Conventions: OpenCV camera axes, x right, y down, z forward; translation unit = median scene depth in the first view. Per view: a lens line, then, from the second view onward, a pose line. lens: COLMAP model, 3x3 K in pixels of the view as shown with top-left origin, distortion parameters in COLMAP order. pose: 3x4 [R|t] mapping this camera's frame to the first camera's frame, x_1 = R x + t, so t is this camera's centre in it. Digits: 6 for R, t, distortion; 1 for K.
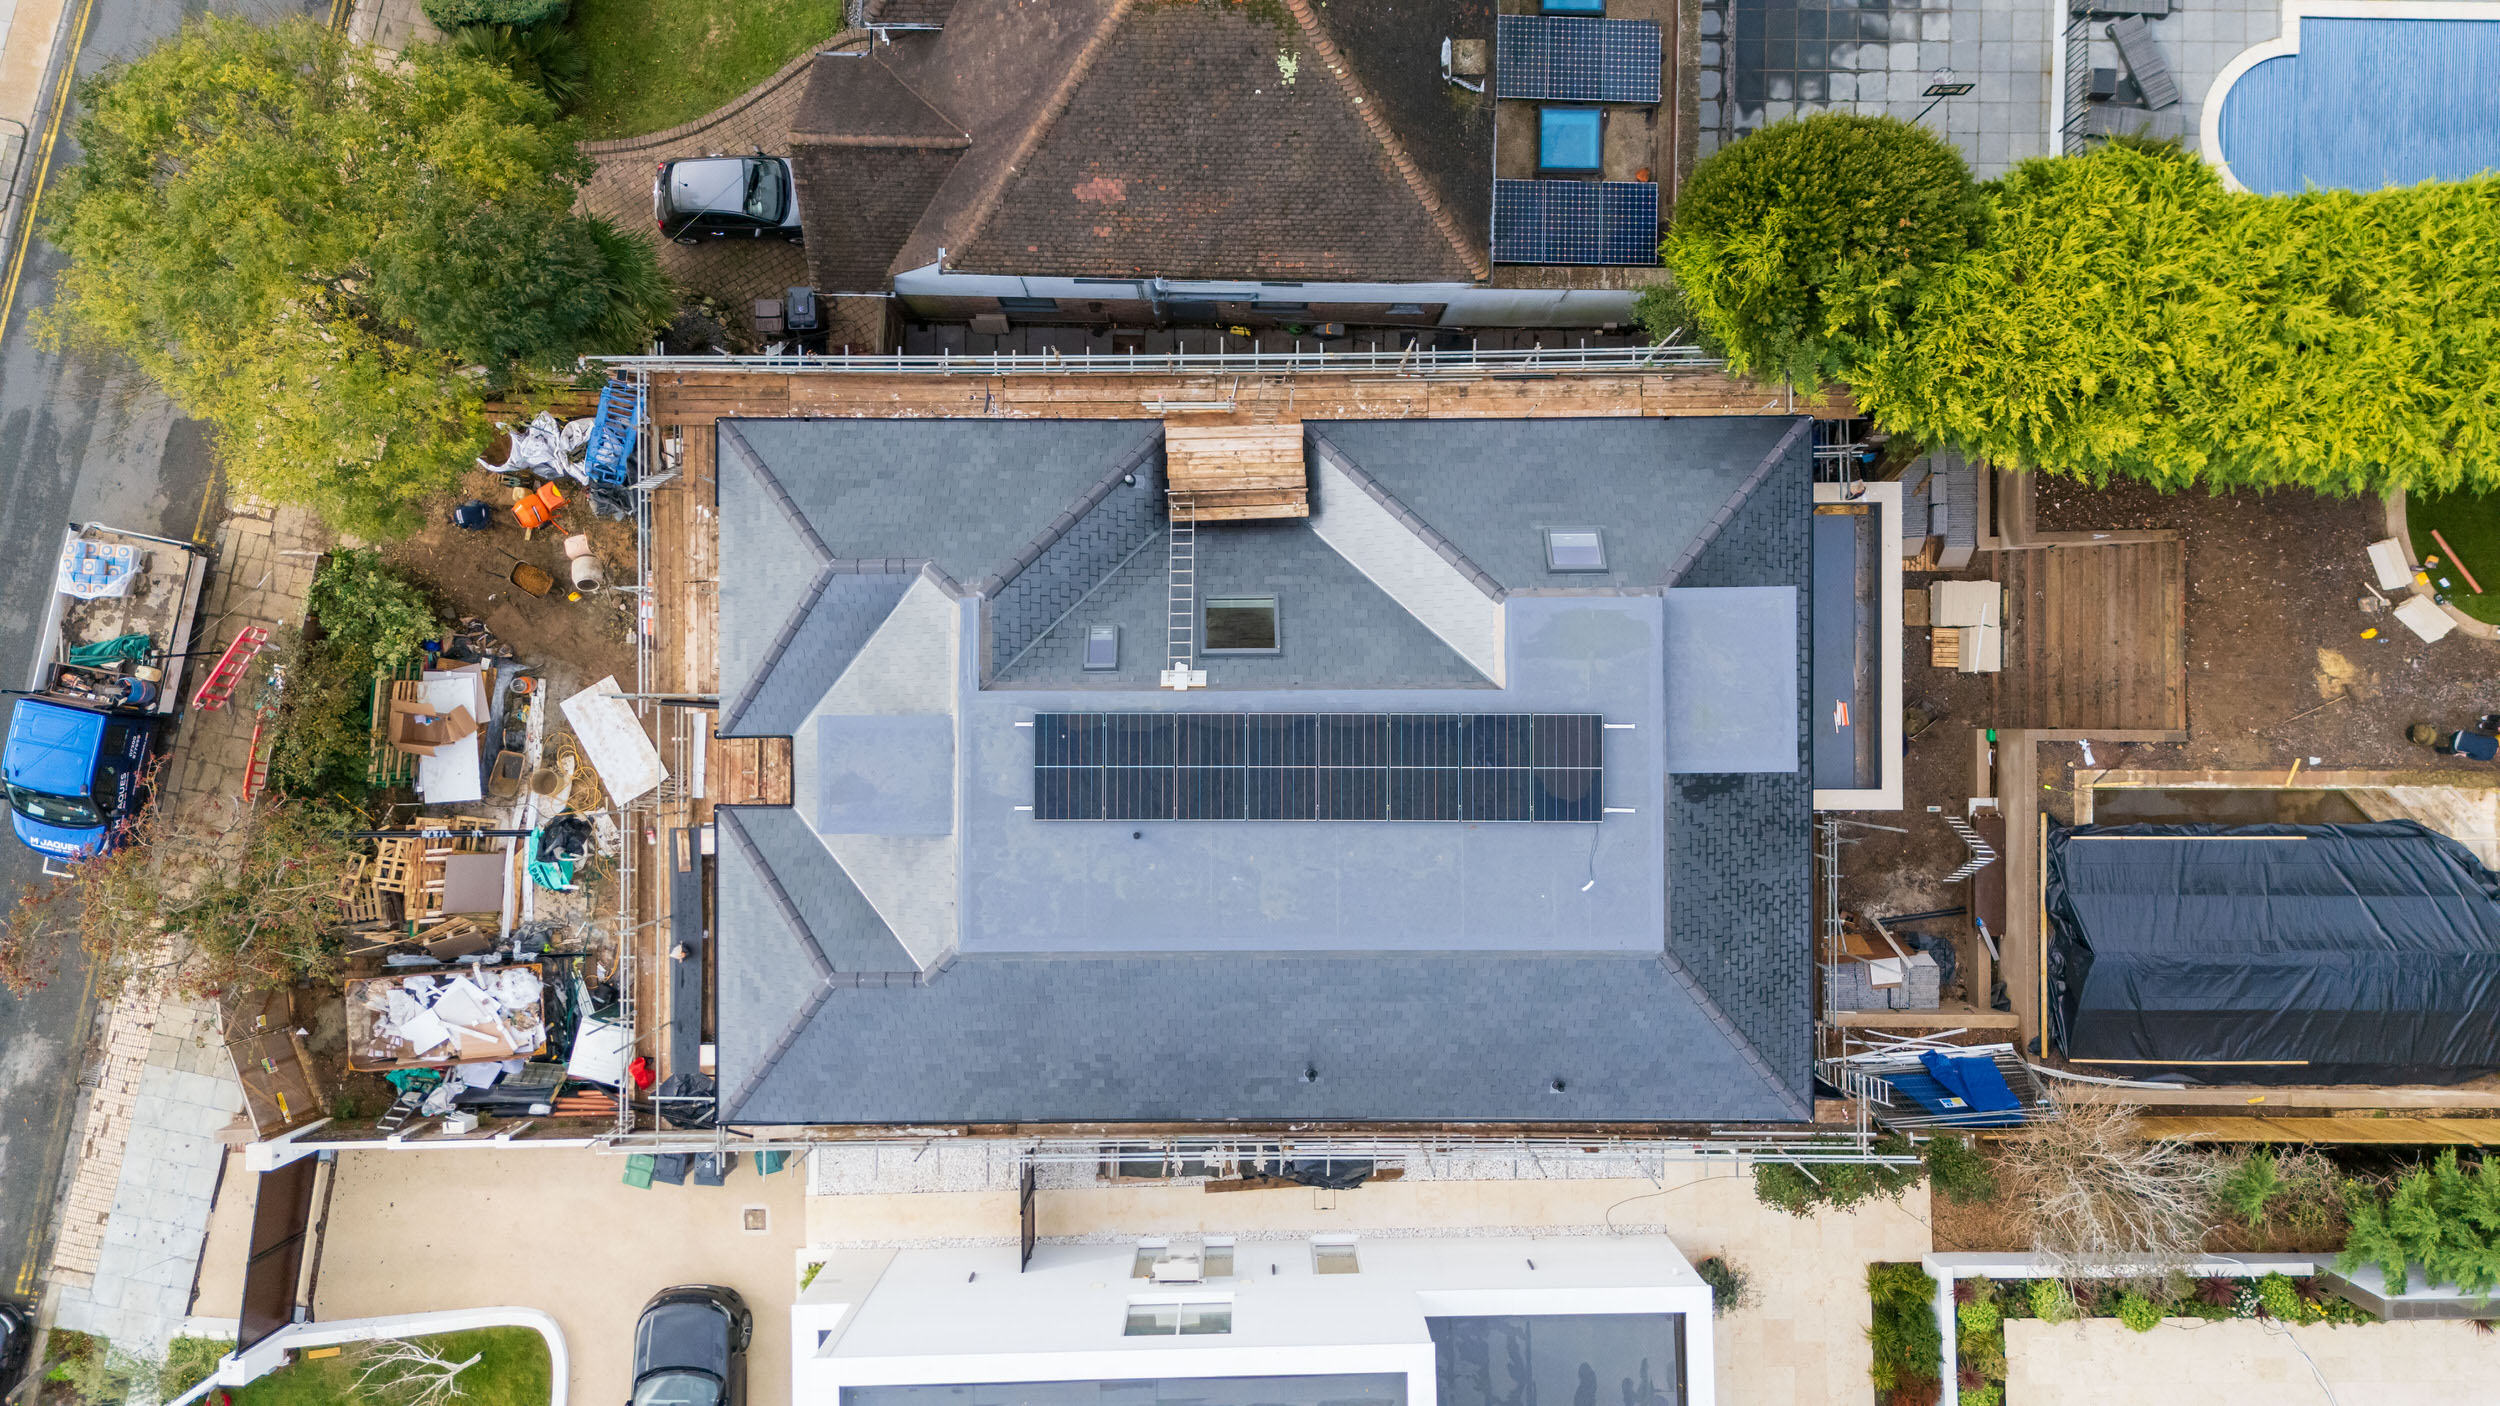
lens RADIAL K [[1823.6, 0, 1251.6], [0, 1823.6, 704.5], [0, 0, 1]] dist [0.095185, -0.098346]
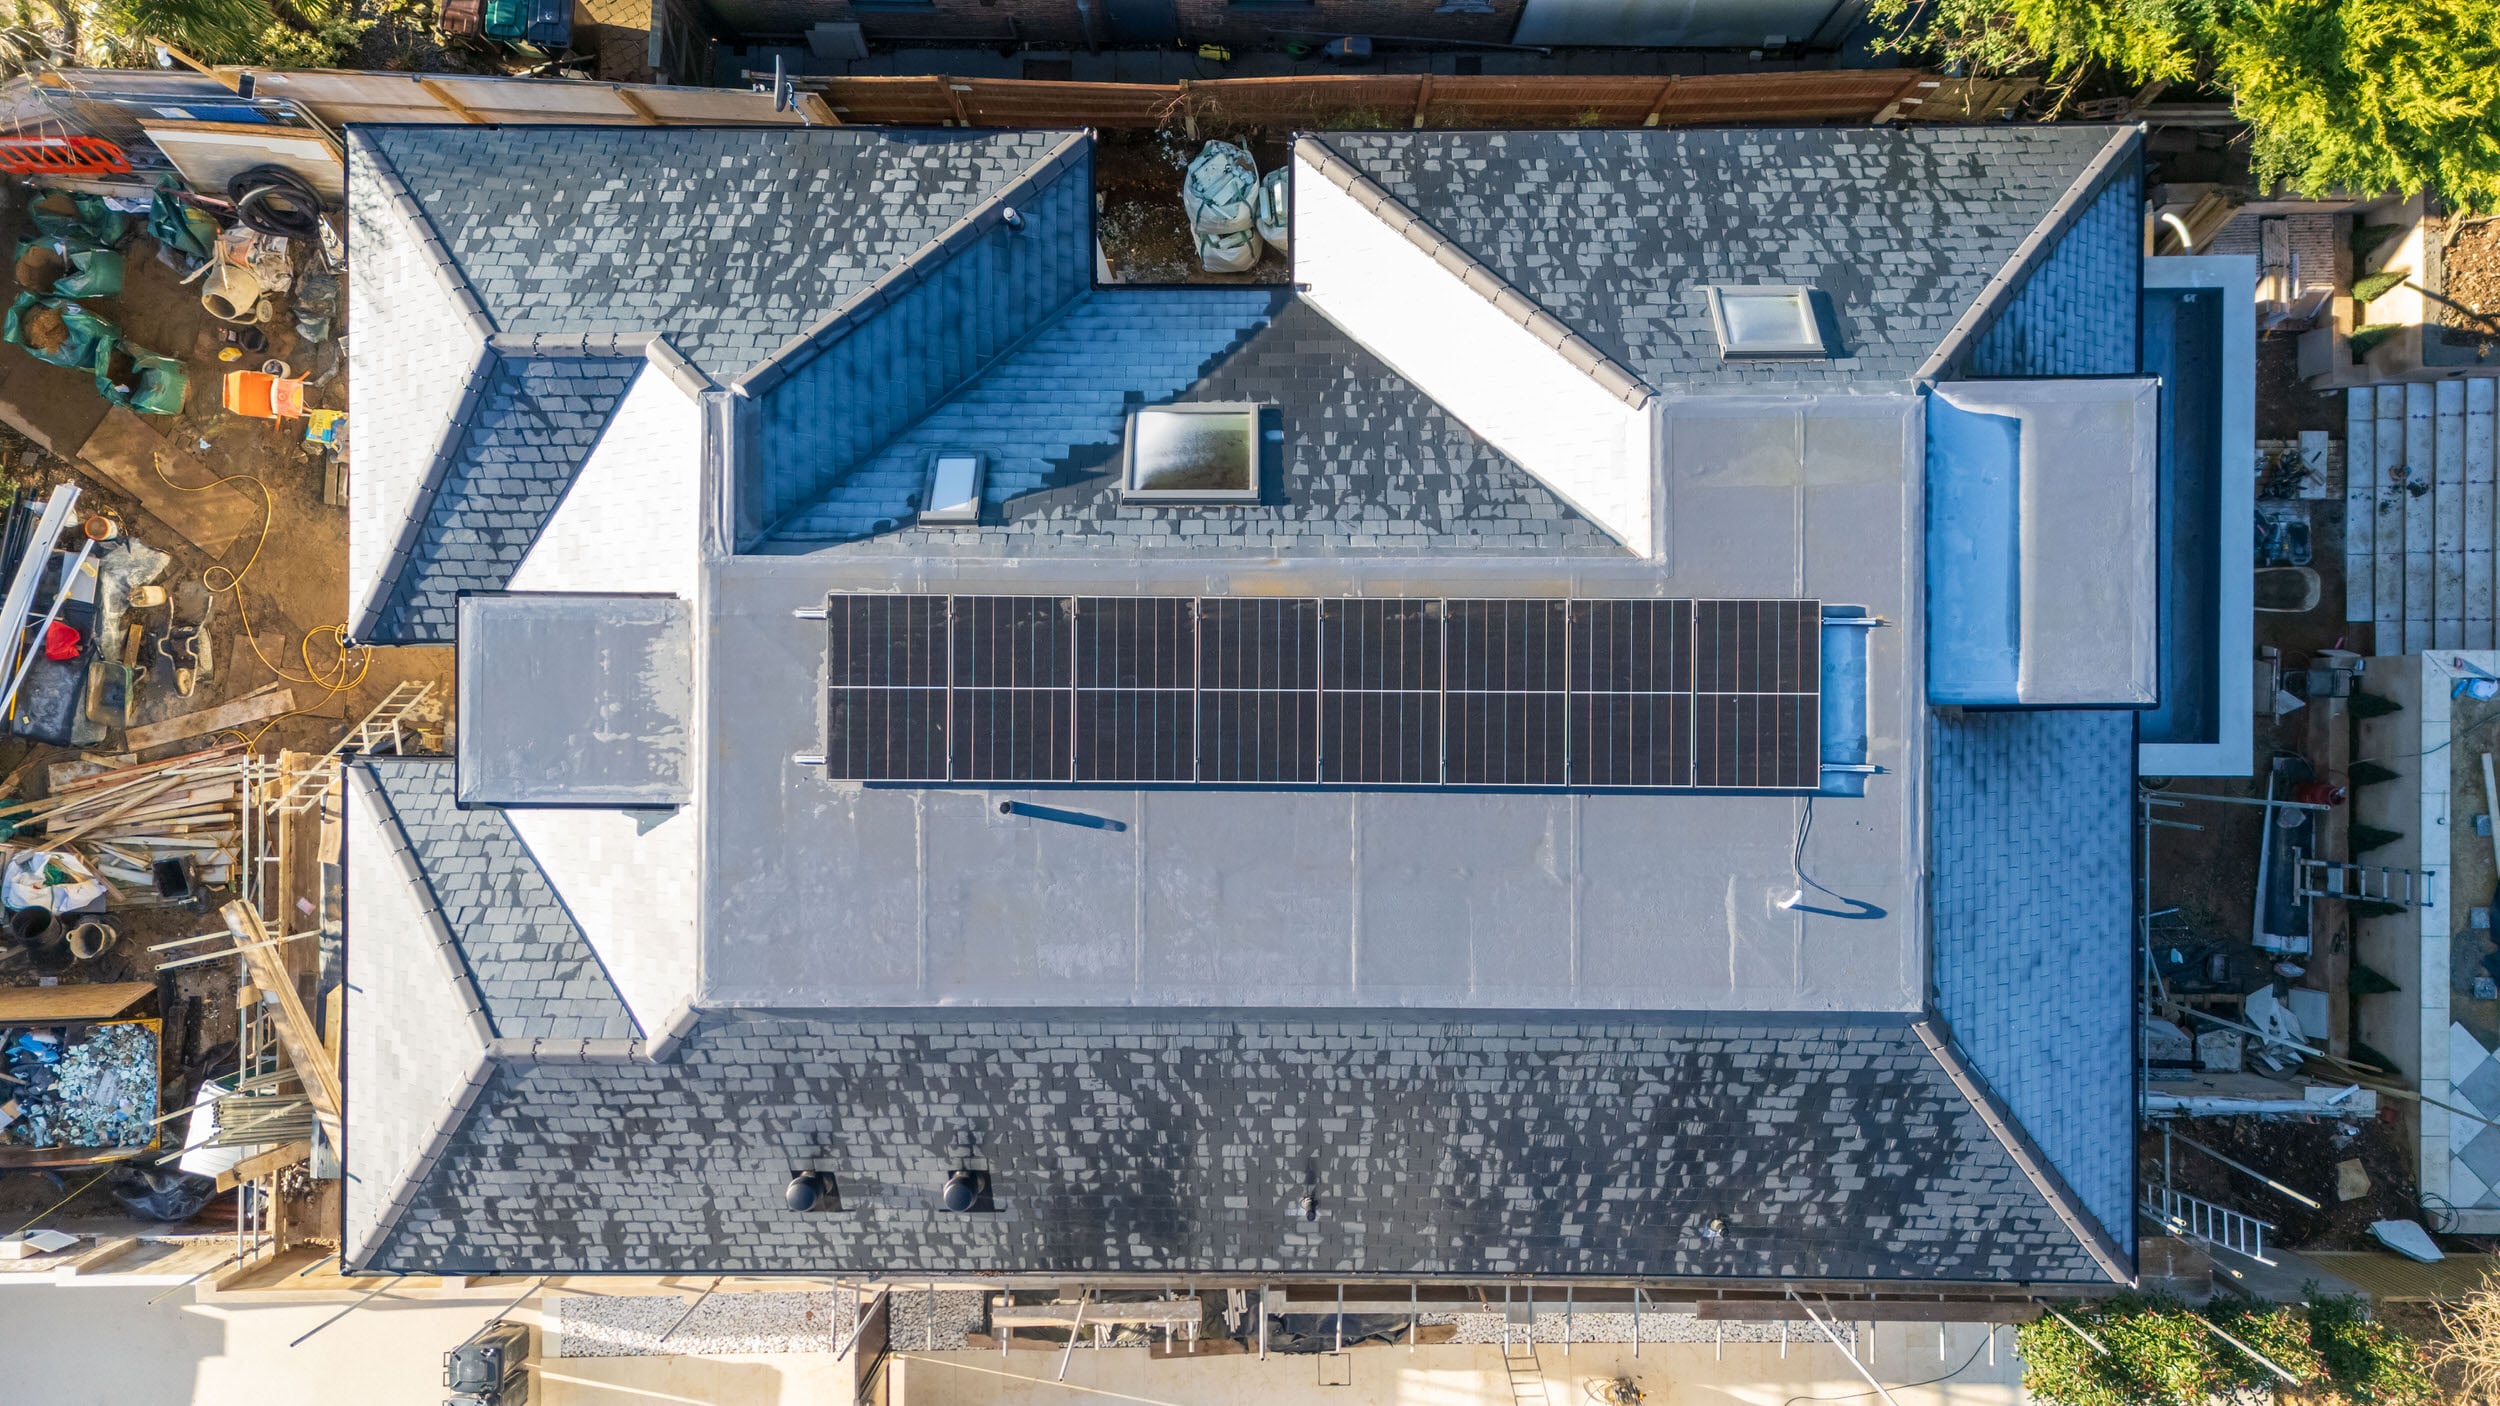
lens RADIAL K [[1823.6, 0, 1251.6], [0, 1823.6, 704.5], [0, 0, 1]] dist [0.095185, -0.098346]
pose [[0.999869, 0.003674, -0.015763, 0.022840], [-0.003522, 0.999947, 0.009630, 0.031534], [0.015797, -0.009573, 0.999829, 0.400789]]
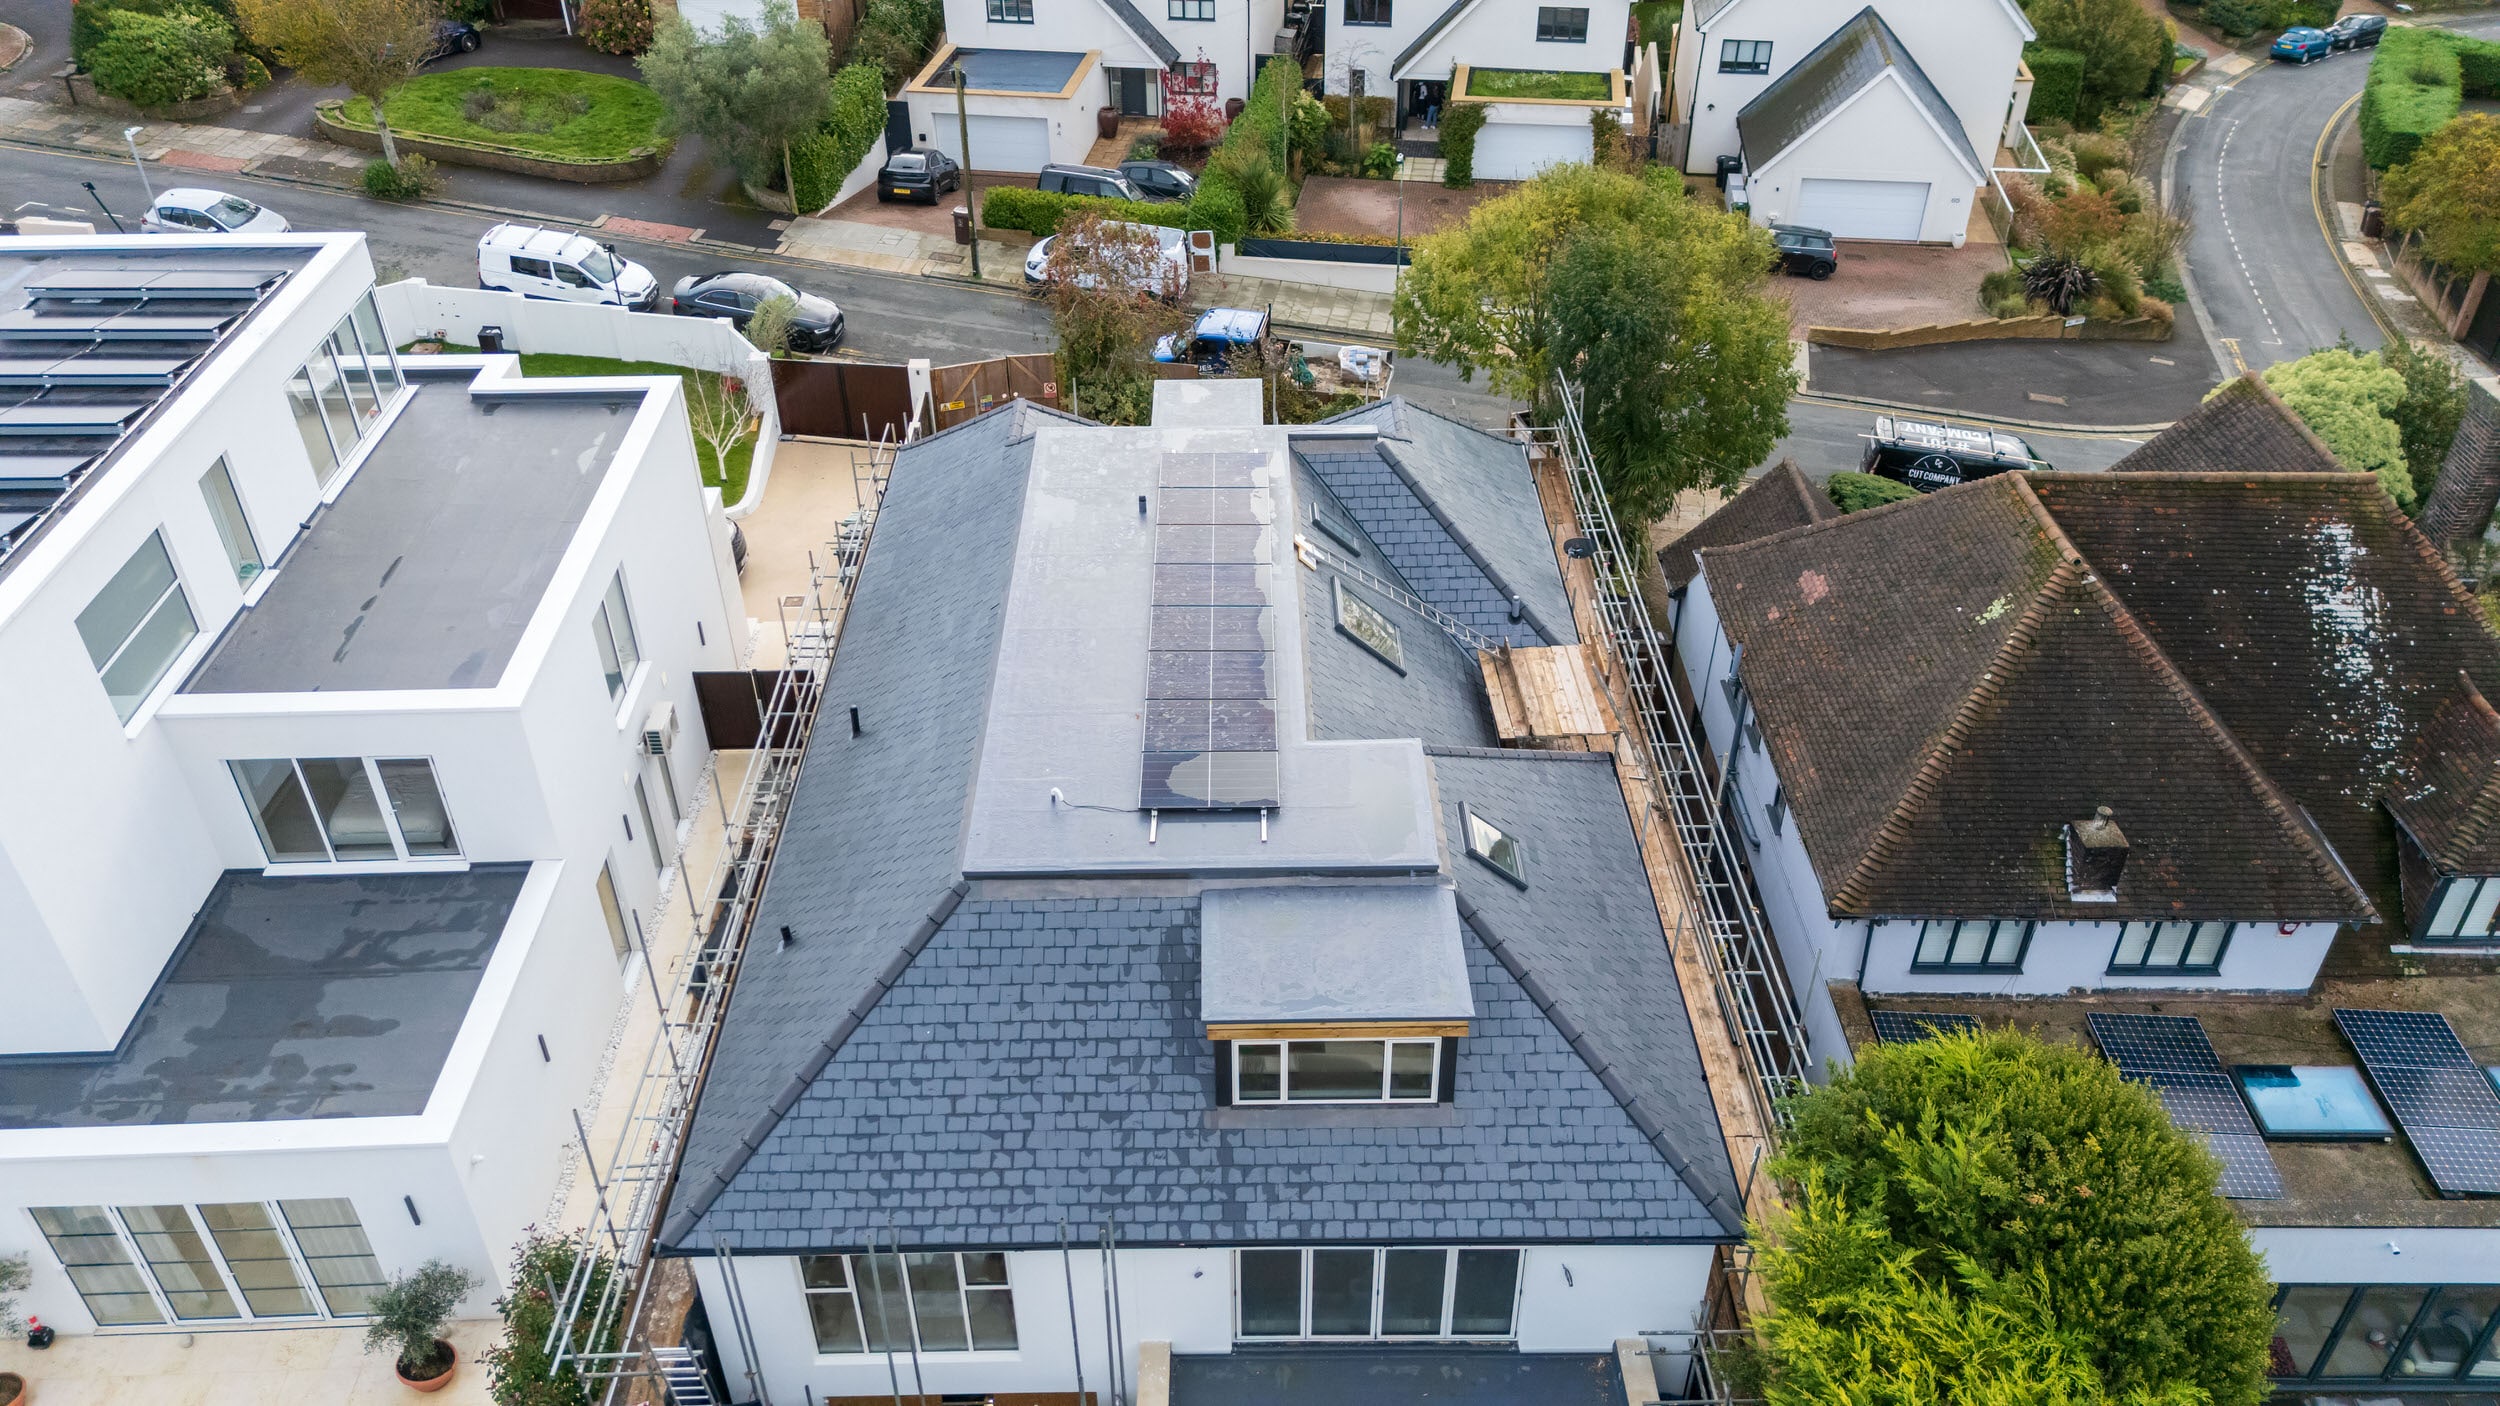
lens RADIAL K [[1831.6, 0, 1250.5], [0, 1831.6, 710.1], [0, 0, 1]] dist [0.089855, -0.105748]
pose [[0.011963, 0.586969, -0.809521, 0.749166], [-0.999865, 0.016162, -0.003057, 0.018282], [0.011290, 0.809448, 0.587083, 0.492627]]
